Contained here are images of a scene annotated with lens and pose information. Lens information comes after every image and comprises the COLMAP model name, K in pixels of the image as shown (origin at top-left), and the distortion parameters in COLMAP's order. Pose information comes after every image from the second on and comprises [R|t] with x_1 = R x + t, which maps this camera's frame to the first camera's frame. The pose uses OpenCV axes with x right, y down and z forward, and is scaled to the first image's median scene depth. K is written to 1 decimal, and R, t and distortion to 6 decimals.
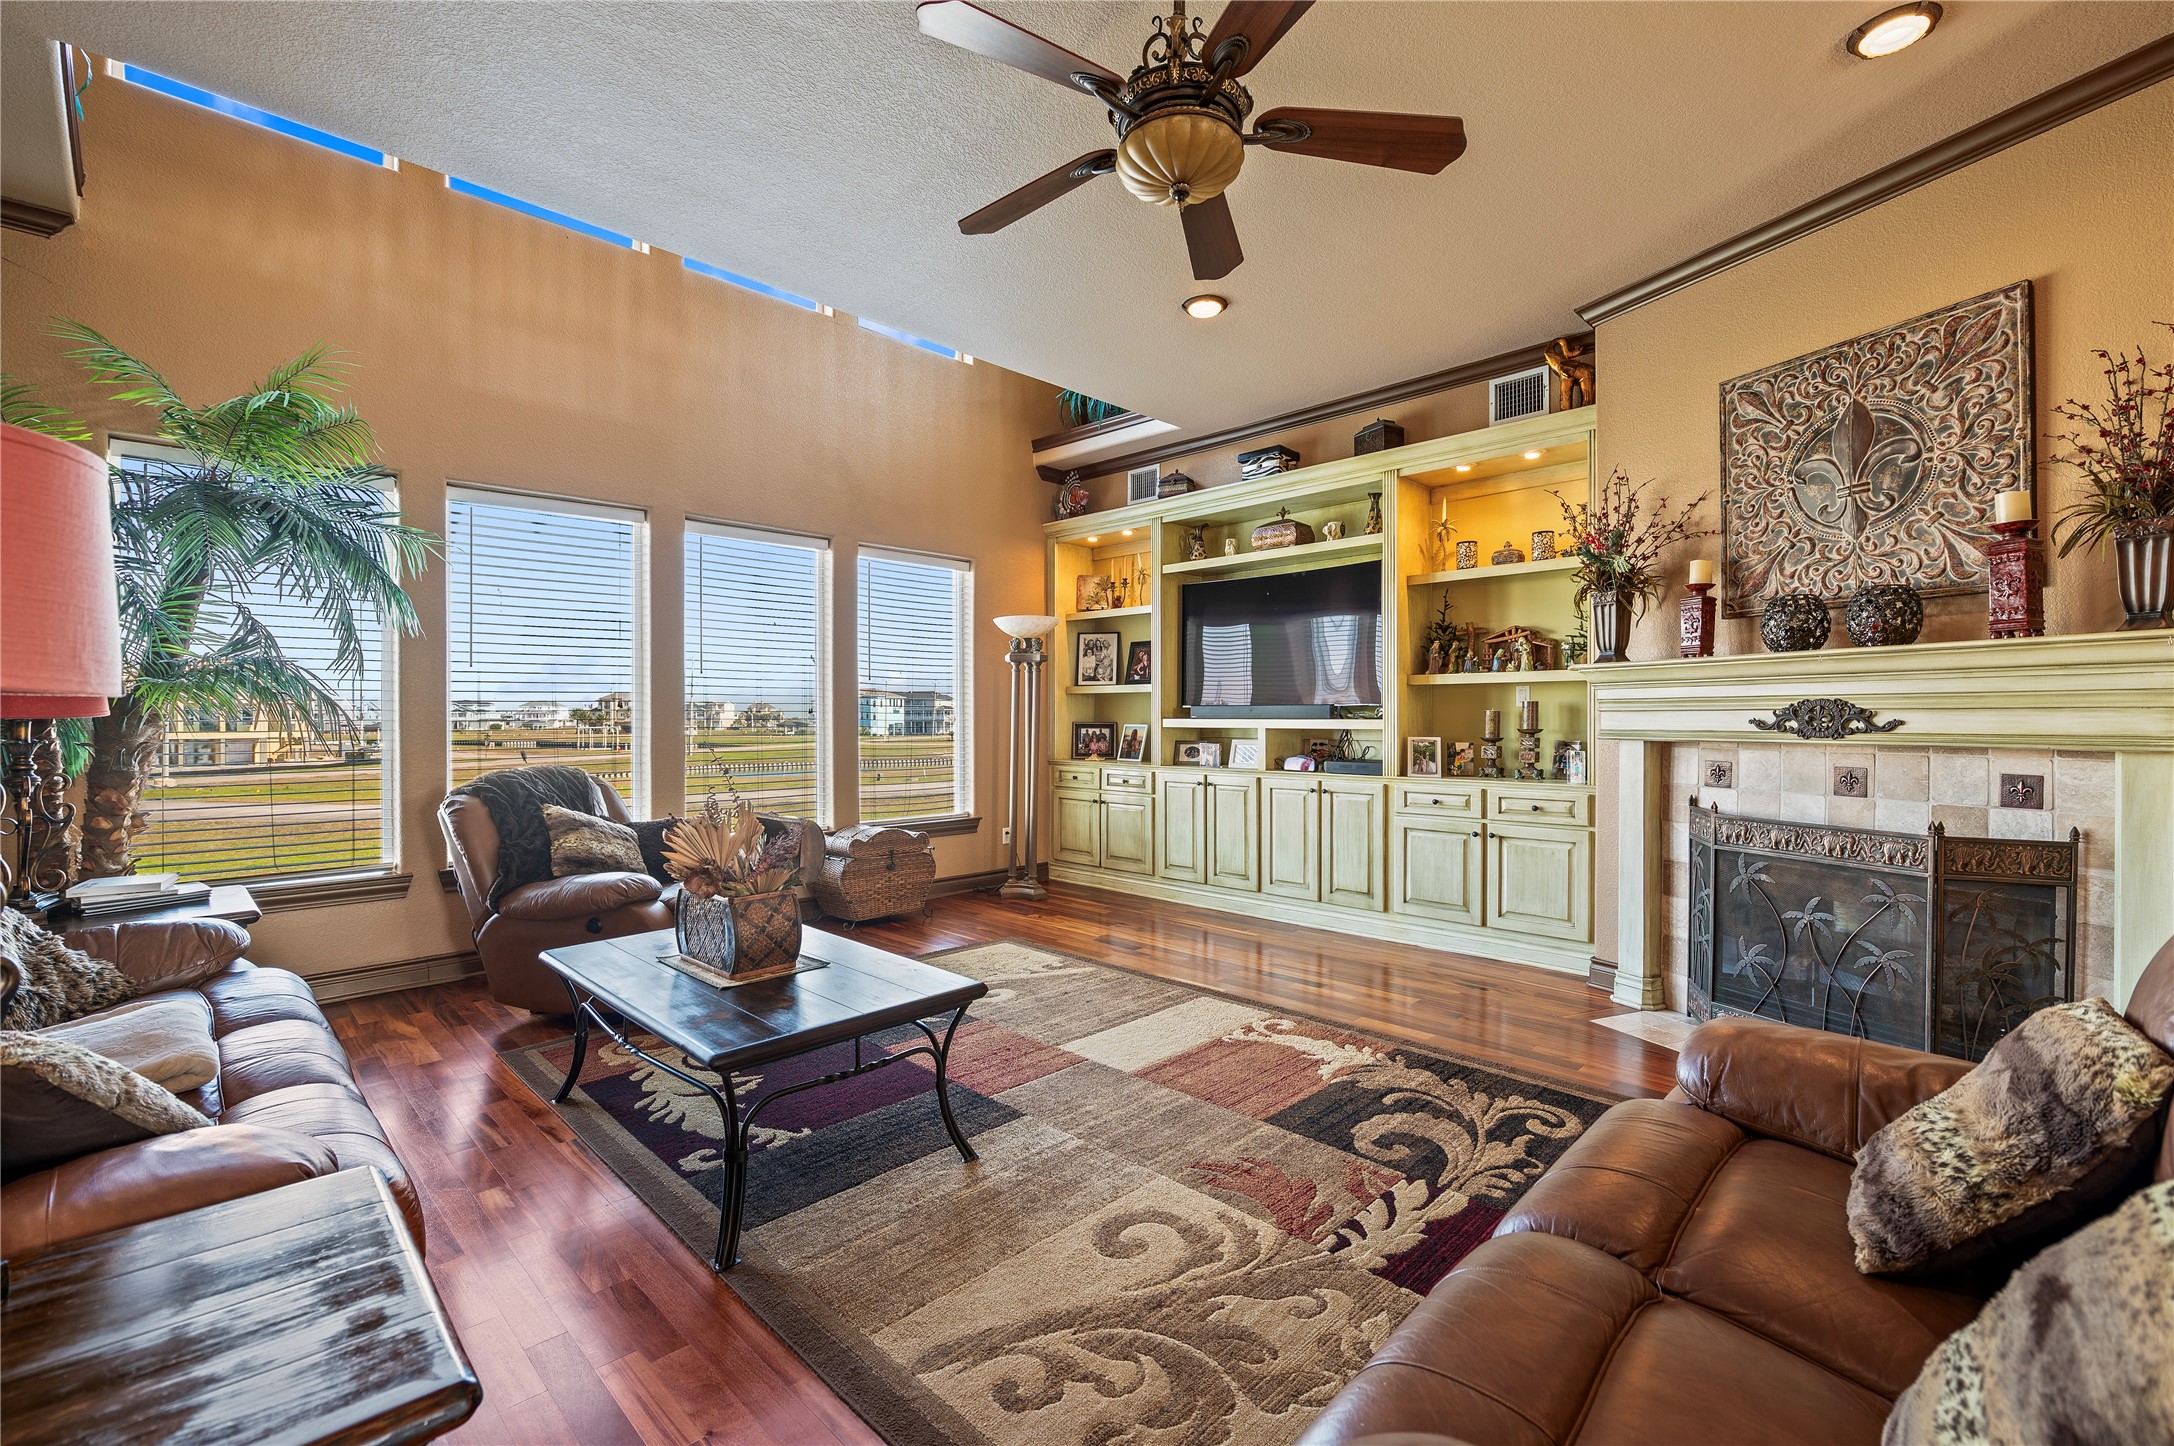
lens RADIAL K [[941.6, 0, 1101.0], [0, 941.6, 725.5], [0, 0, 1]] dist [-0.000889, 0.000209]
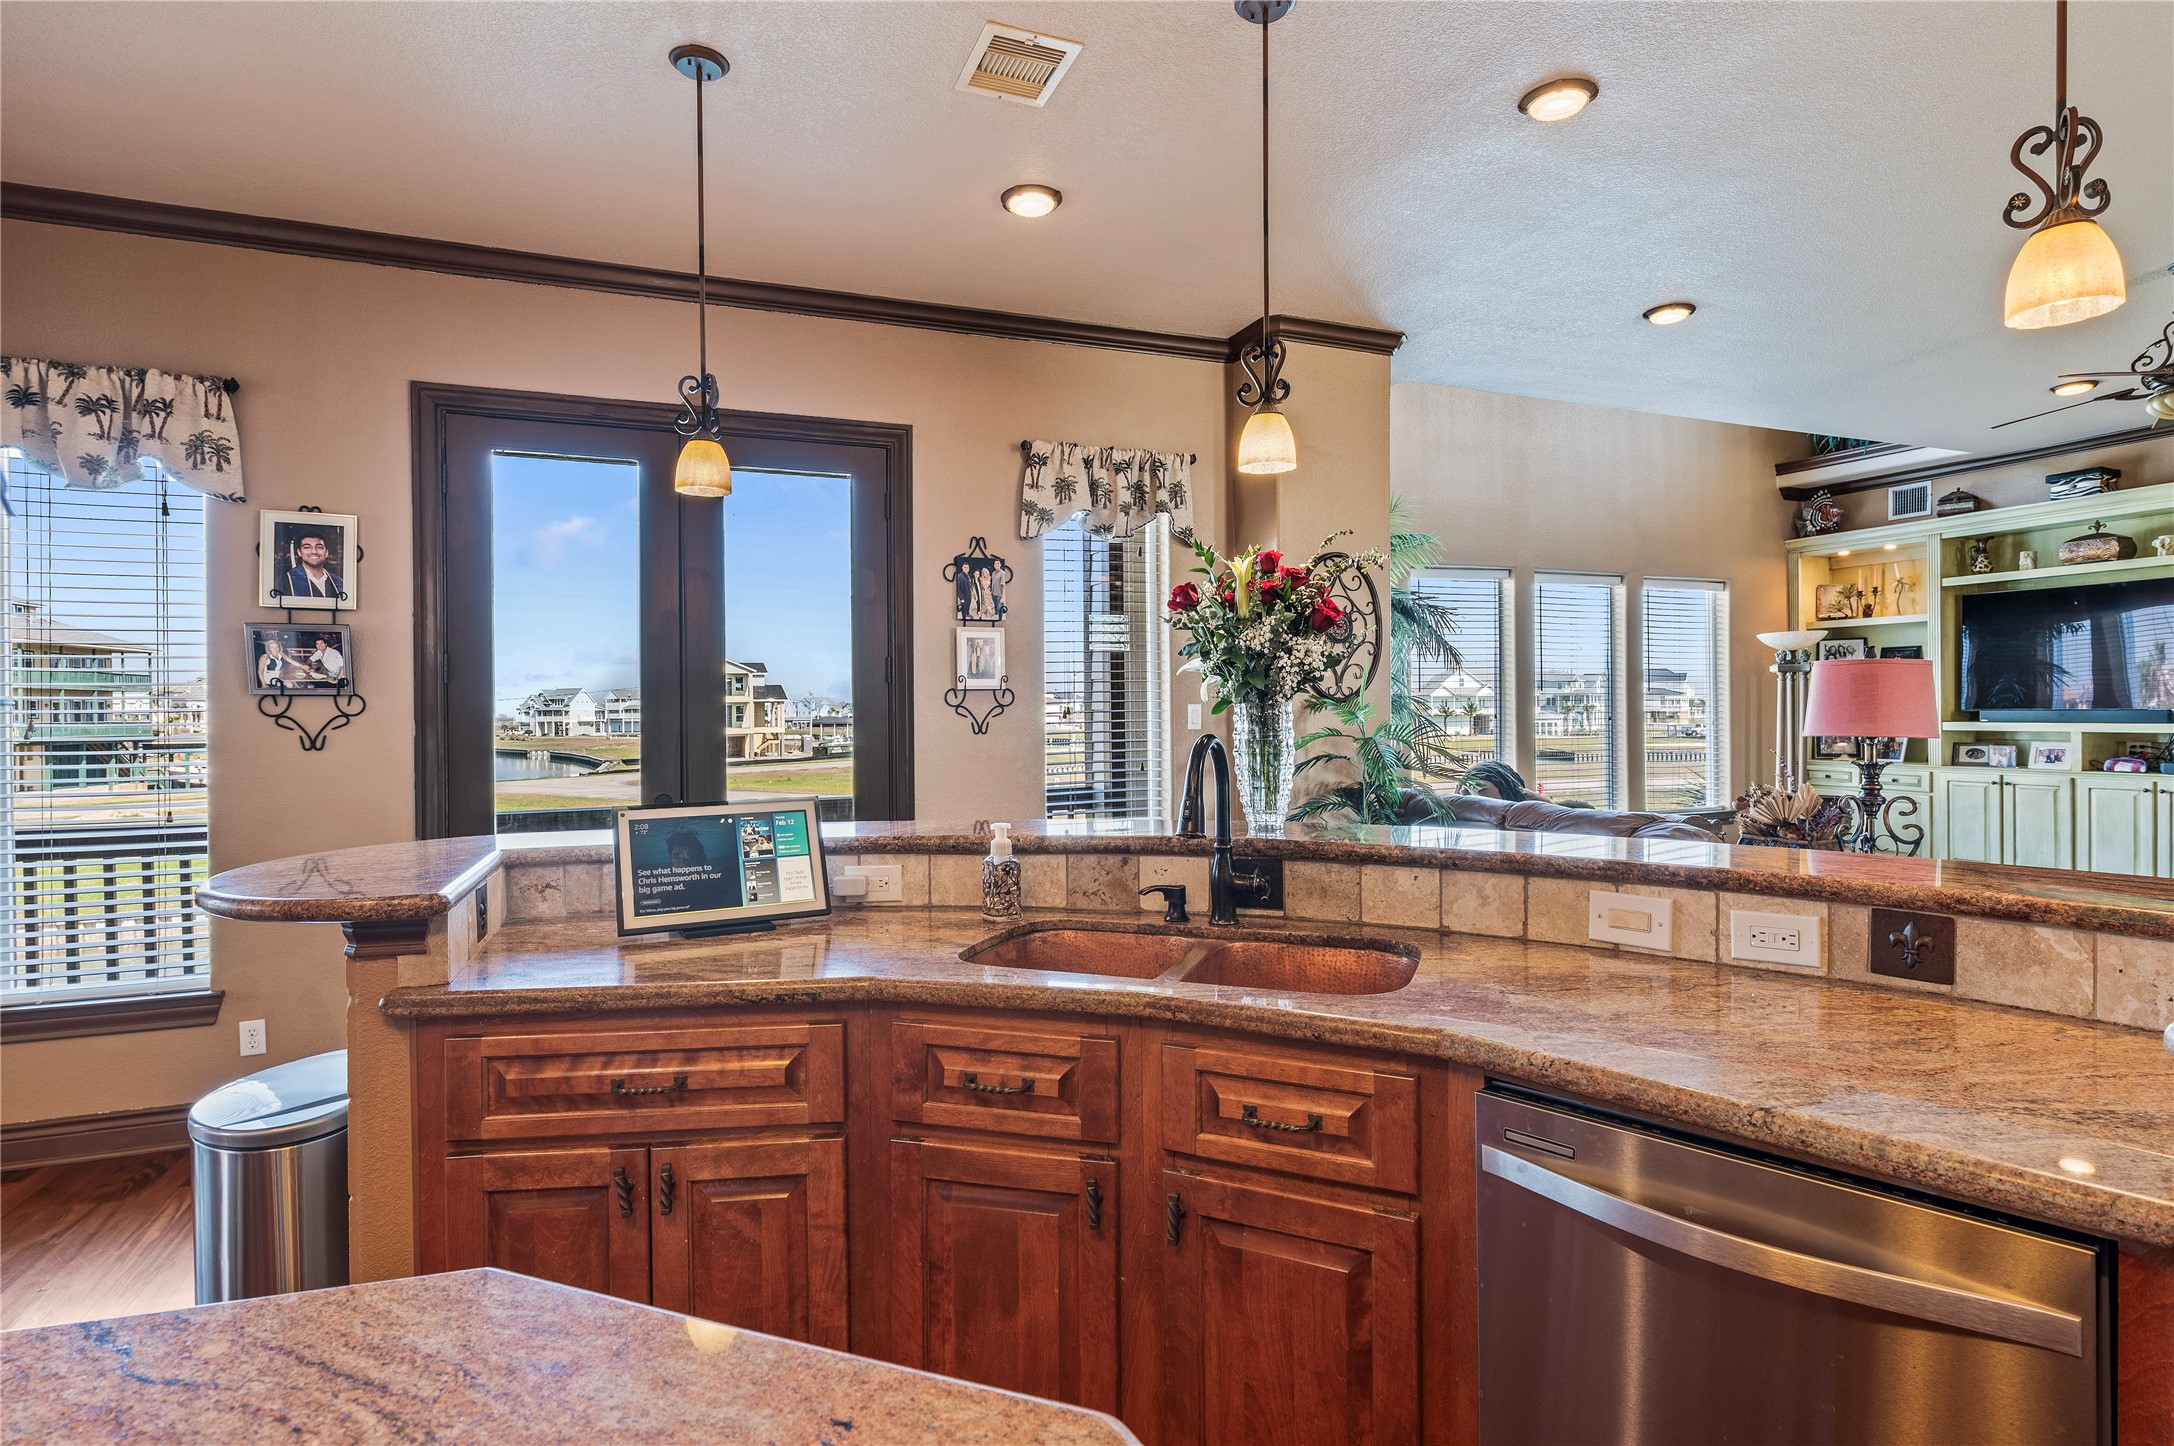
lens RADIAL K [[1112.8, 0, 1096.4], [0, 1112.8, 725.6], [0, 0, 1]] dist [0.000533, -0.000036]
pose [[0.918721, -0.003843, -0.394889, -0.315609], [0.006791, 0.999959, 0.006067, -0.017400], [0.394849, -0.008256, 0.918709, -0.537443]]
